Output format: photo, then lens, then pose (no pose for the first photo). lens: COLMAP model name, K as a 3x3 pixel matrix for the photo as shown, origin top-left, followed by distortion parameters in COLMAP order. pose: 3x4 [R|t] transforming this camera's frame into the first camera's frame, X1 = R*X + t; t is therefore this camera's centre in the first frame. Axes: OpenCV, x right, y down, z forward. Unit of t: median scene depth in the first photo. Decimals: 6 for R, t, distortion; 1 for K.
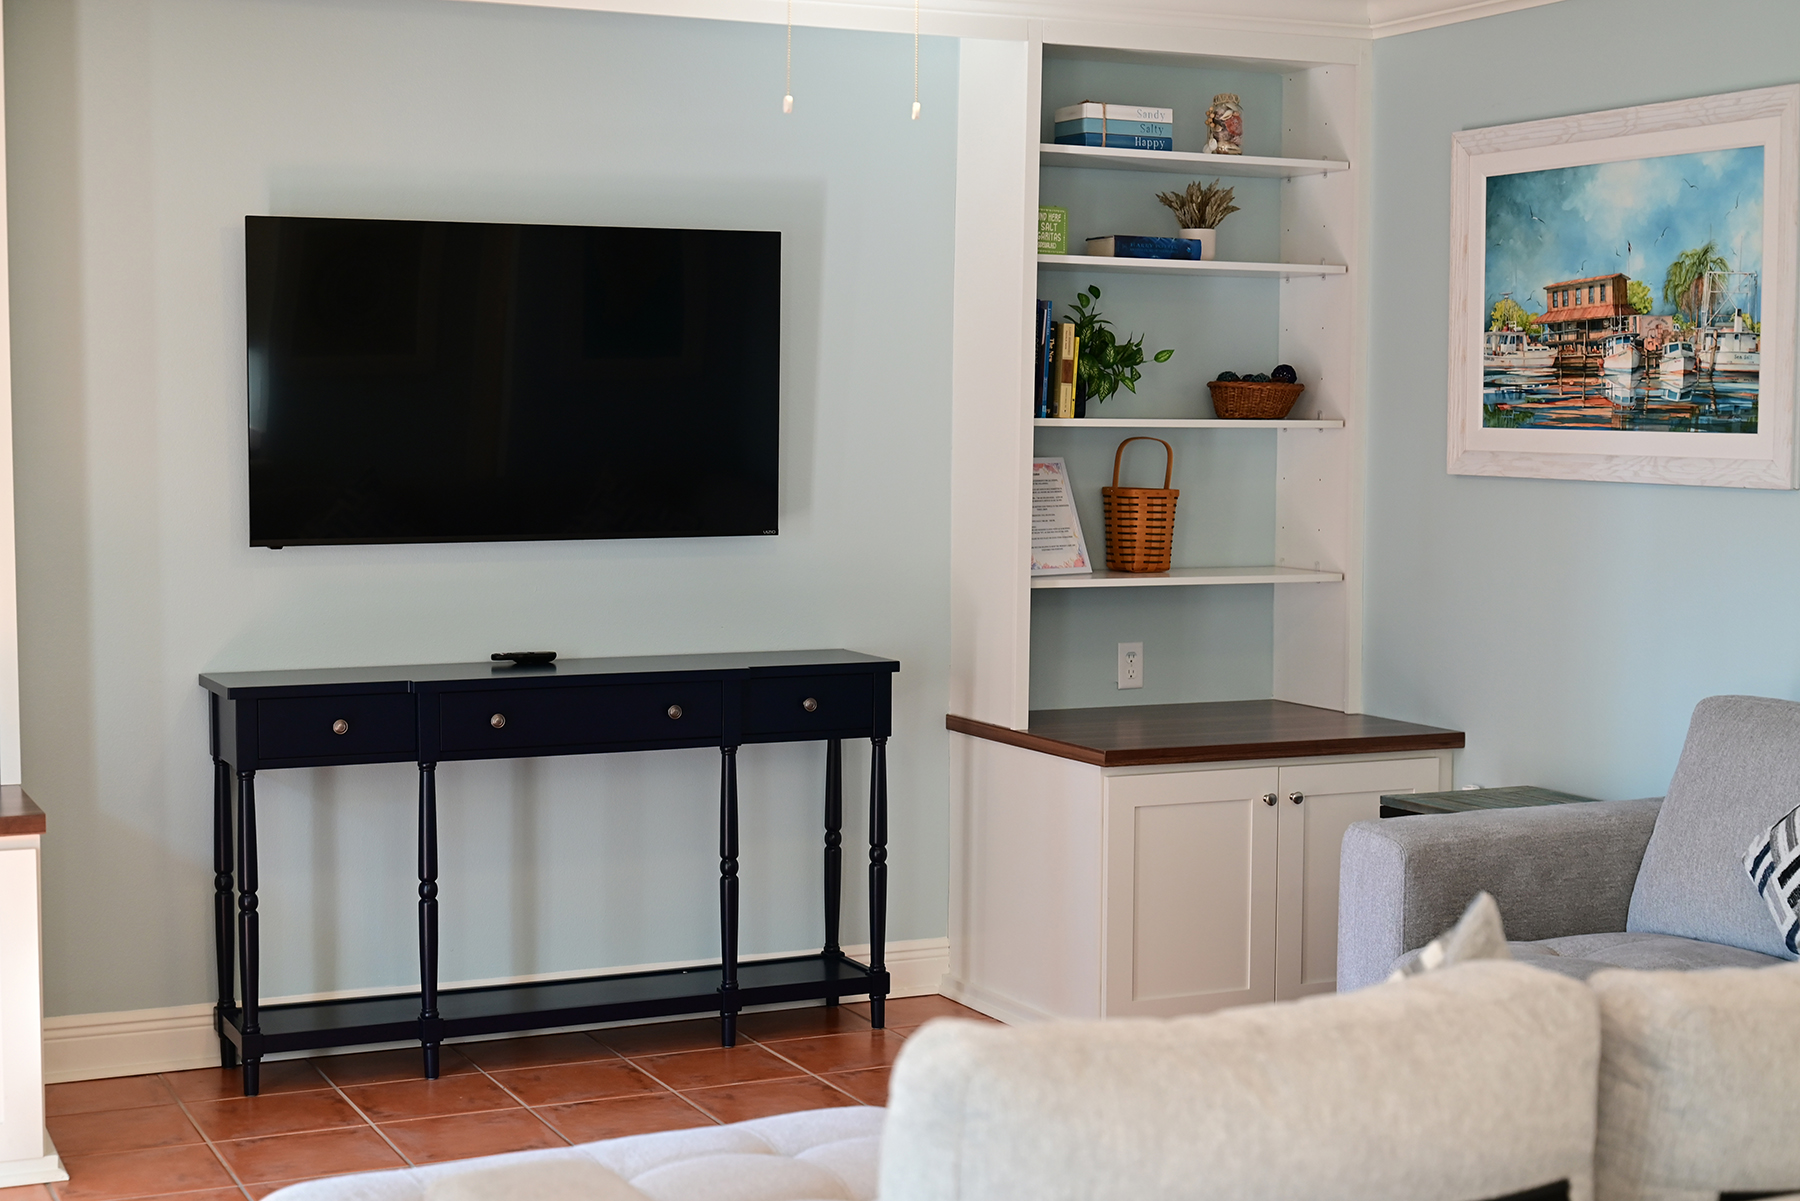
lens RADIAL K [[2591.1, 0, 899.6], [0, 2591.1, 613.3], [0, 0, 1]] dist [-0.020217, 0.000000]
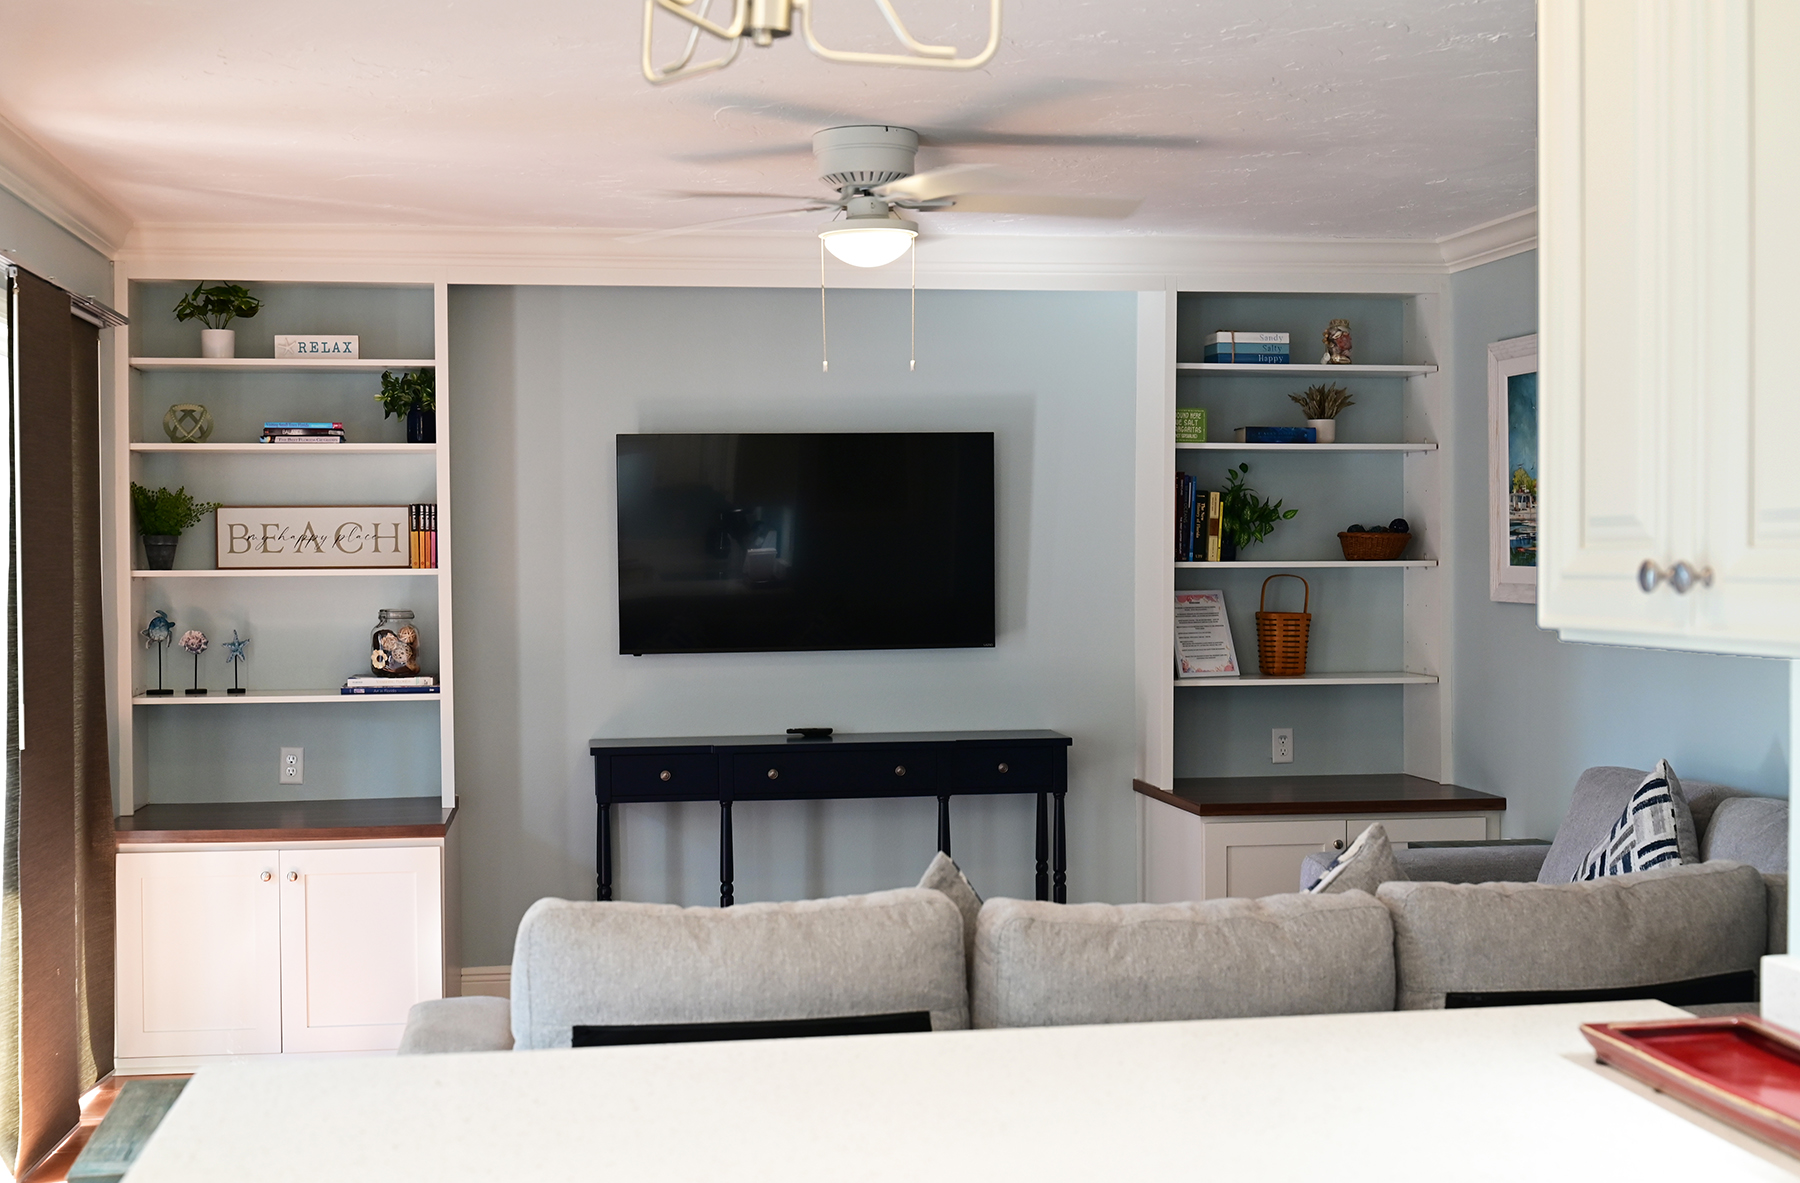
lens RADIAL K [[2207.7, 0, 901.5], [0, 2207.7, 578.8], [0, 0, 1]] dist [-0.016571, 0.000000]
pose [[0.958365, -0.008107, -0.285429, 0.243427], [-0.010296, 0.997966, -0.062916, 0.008547], [0.285359, 0.063236, 0.956332, -0.157045]]
